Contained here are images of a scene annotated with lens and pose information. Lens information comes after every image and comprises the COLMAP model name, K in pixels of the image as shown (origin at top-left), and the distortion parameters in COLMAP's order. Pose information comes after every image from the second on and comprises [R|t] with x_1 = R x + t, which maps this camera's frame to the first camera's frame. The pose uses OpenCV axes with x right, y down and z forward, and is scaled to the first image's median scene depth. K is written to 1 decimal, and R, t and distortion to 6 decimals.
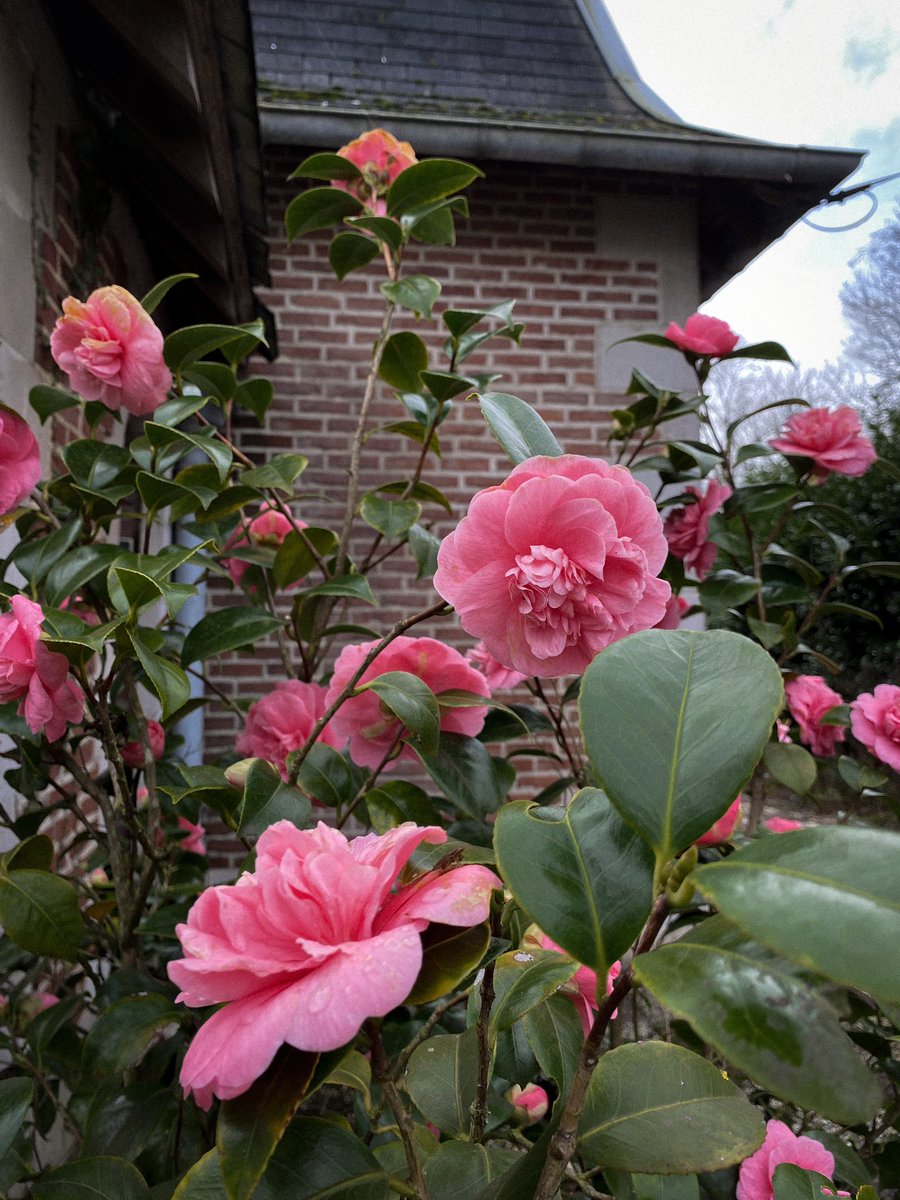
lens RADIAL K [[953.1, 0, 450.0], [0, 953.1, 600.0], [0, 0, 1]] dist [-0.028957, -0.006637]
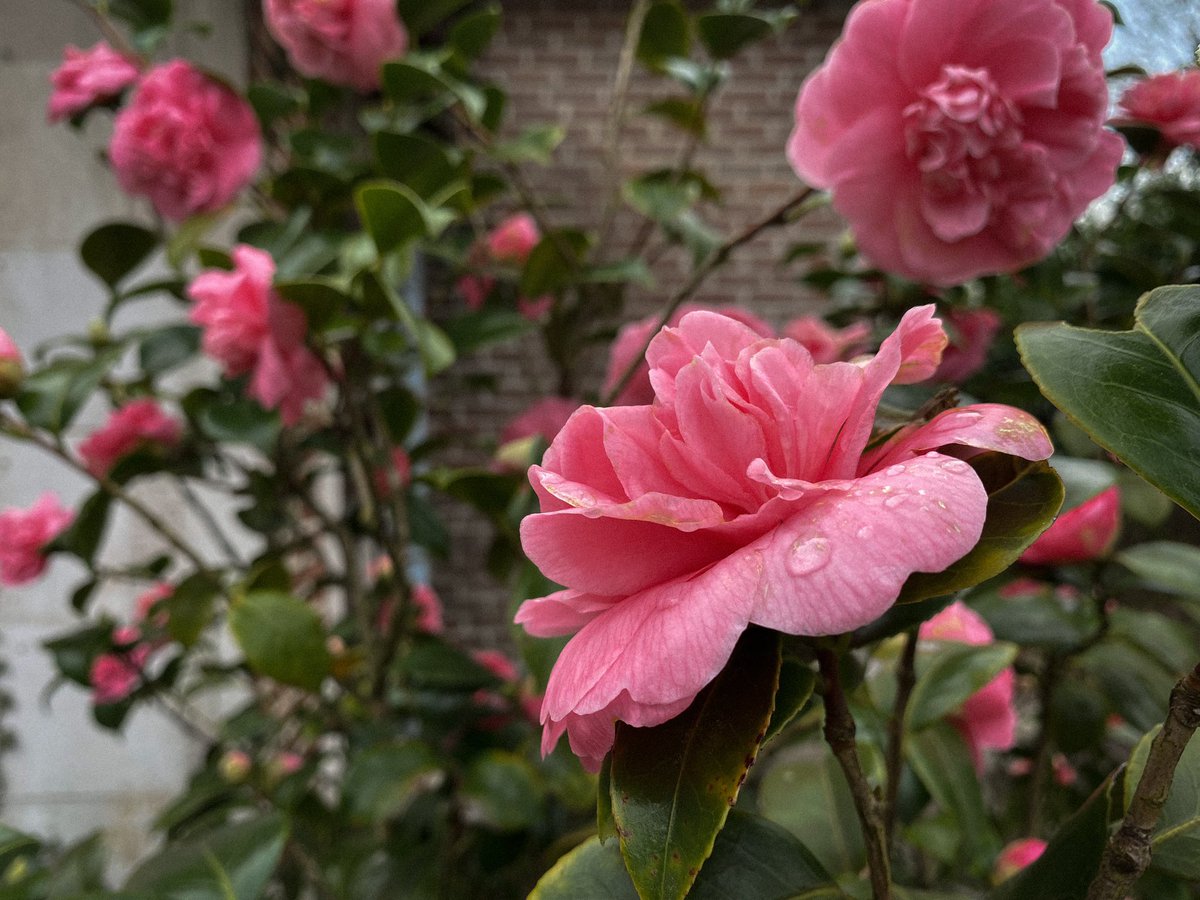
lens RADIAL K [[1023.1, 0, 600.0], [0, 1023.1, 450.0], [0, 0, 1]] dist [0.005018, -0.080236]
pose [[0.995516, -0.014115, -0.093532, -0.104059], [0.021990, 0.996247, 0.083712, 0.159654], [0.091999, -0.085393, 0.992091, 0.208883]]
